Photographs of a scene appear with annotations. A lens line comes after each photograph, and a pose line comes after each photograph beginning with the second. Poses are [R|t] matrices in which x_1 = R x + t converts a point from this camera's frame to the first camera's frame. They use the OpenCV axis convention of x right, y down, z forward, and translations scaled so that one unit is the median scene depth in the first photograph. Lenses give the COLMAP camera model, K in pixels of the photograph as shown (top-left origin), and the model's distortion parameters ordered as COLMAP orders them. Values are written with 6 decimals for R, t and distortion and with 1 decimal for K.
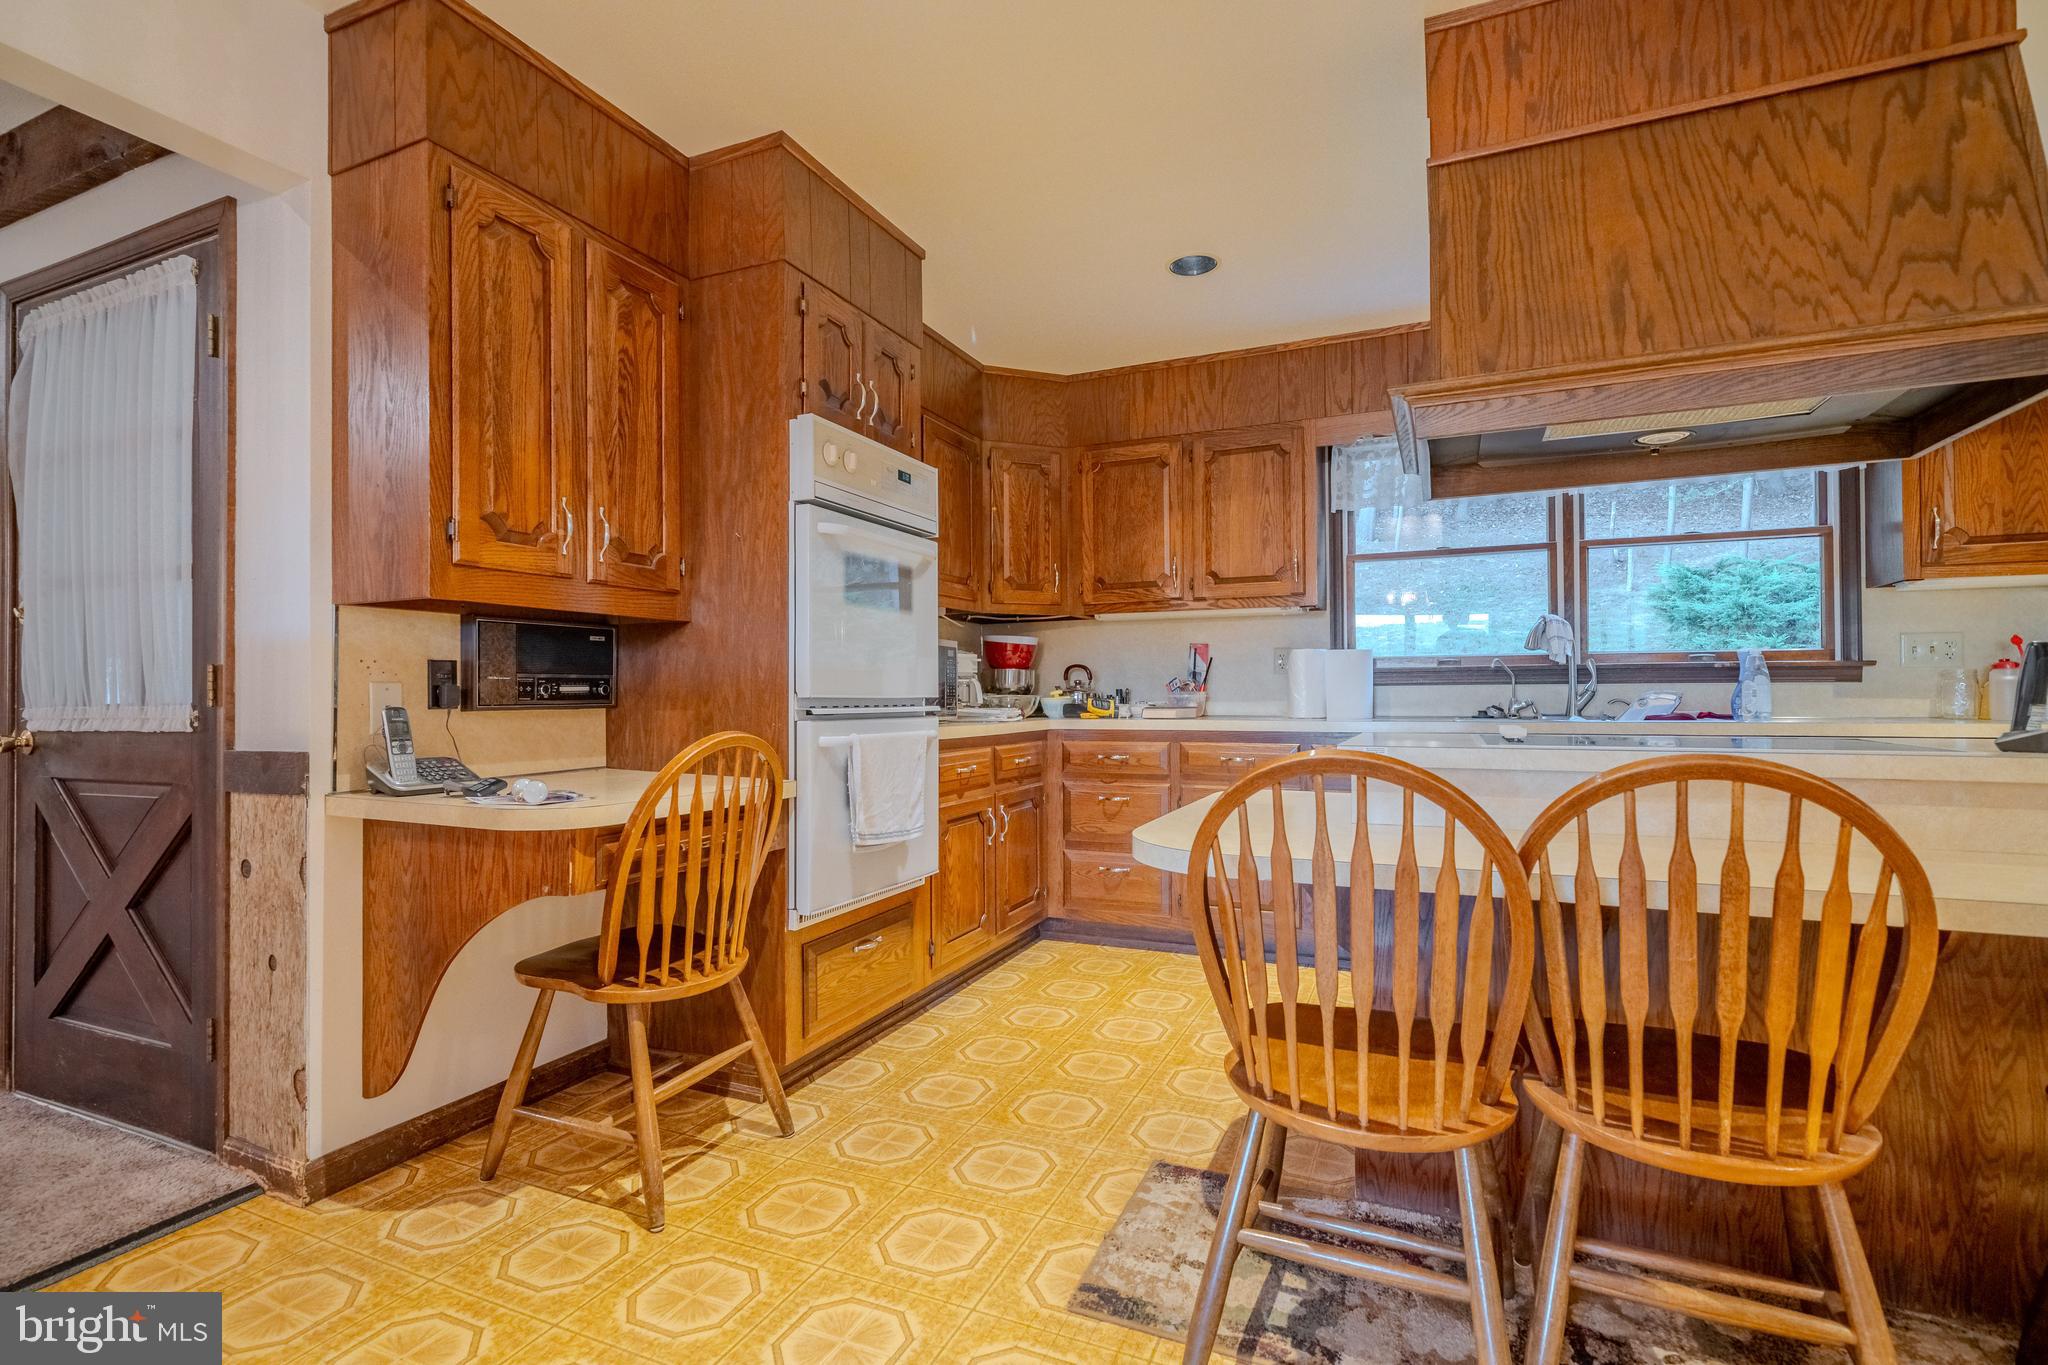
lens RADIAL K [[974.6, 0, 1016.6], [0, 974.6, 684.3], [0, 0, 1]] dist [0.003549, -0.001410]
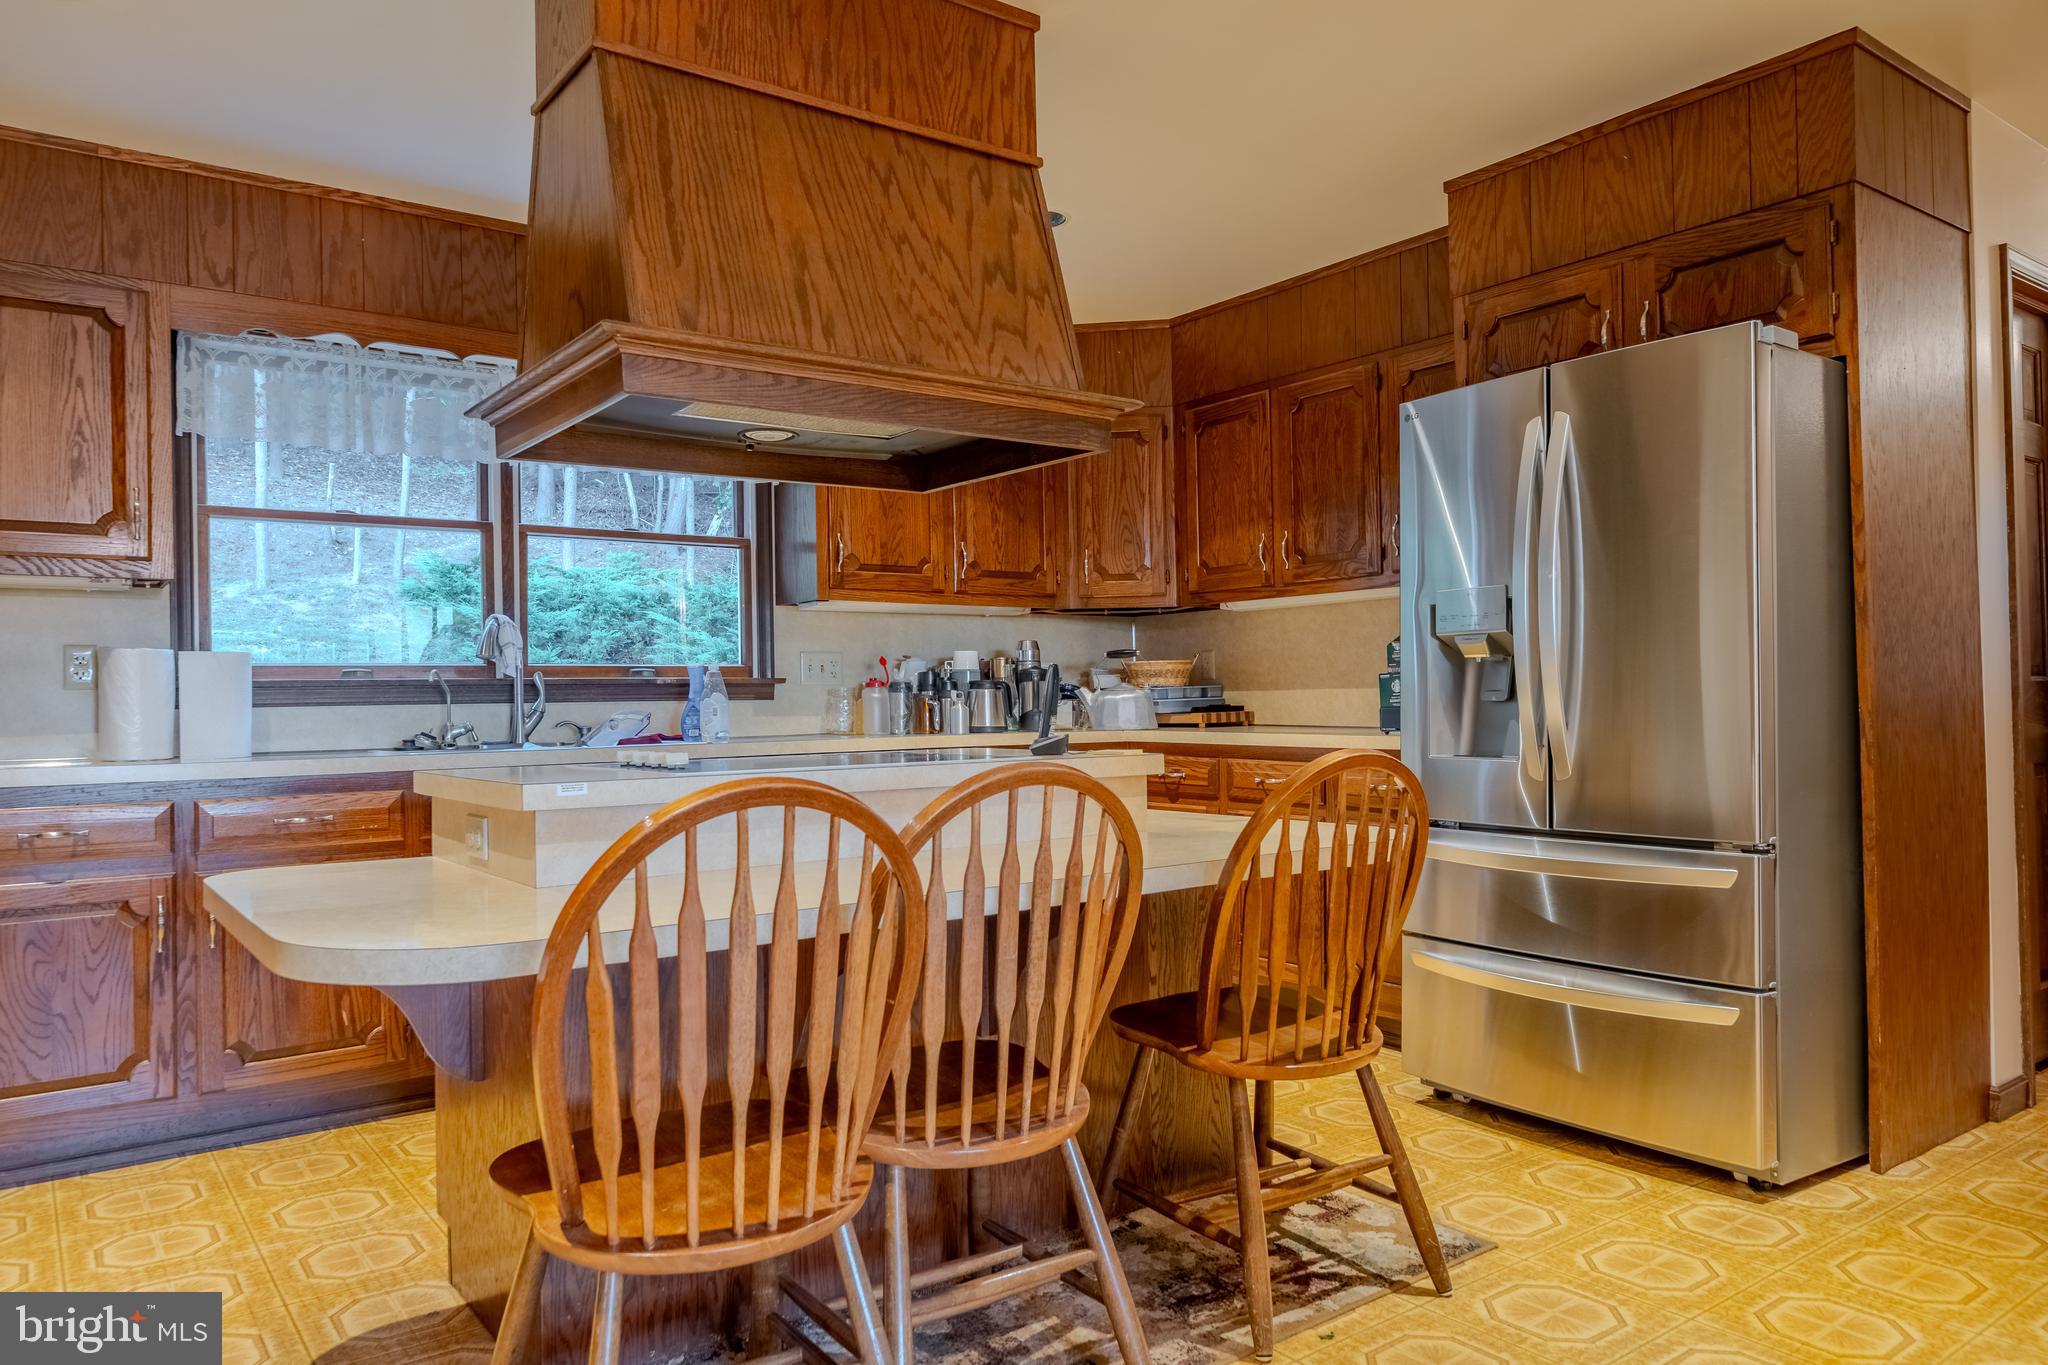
lens RADIAL K [[1378.8, 0, 1025.0], [0, 1378.8, 685.3], [0, 0, 1]] dist [0.002324, 0.000676]
pose [[0.482686, 0.007450, 0.875762, -0.405055], [0.006668, 0.999904, -0.012182, 0.003249], [-0.875768, 0.011720, 0.482590, 0.170621]]
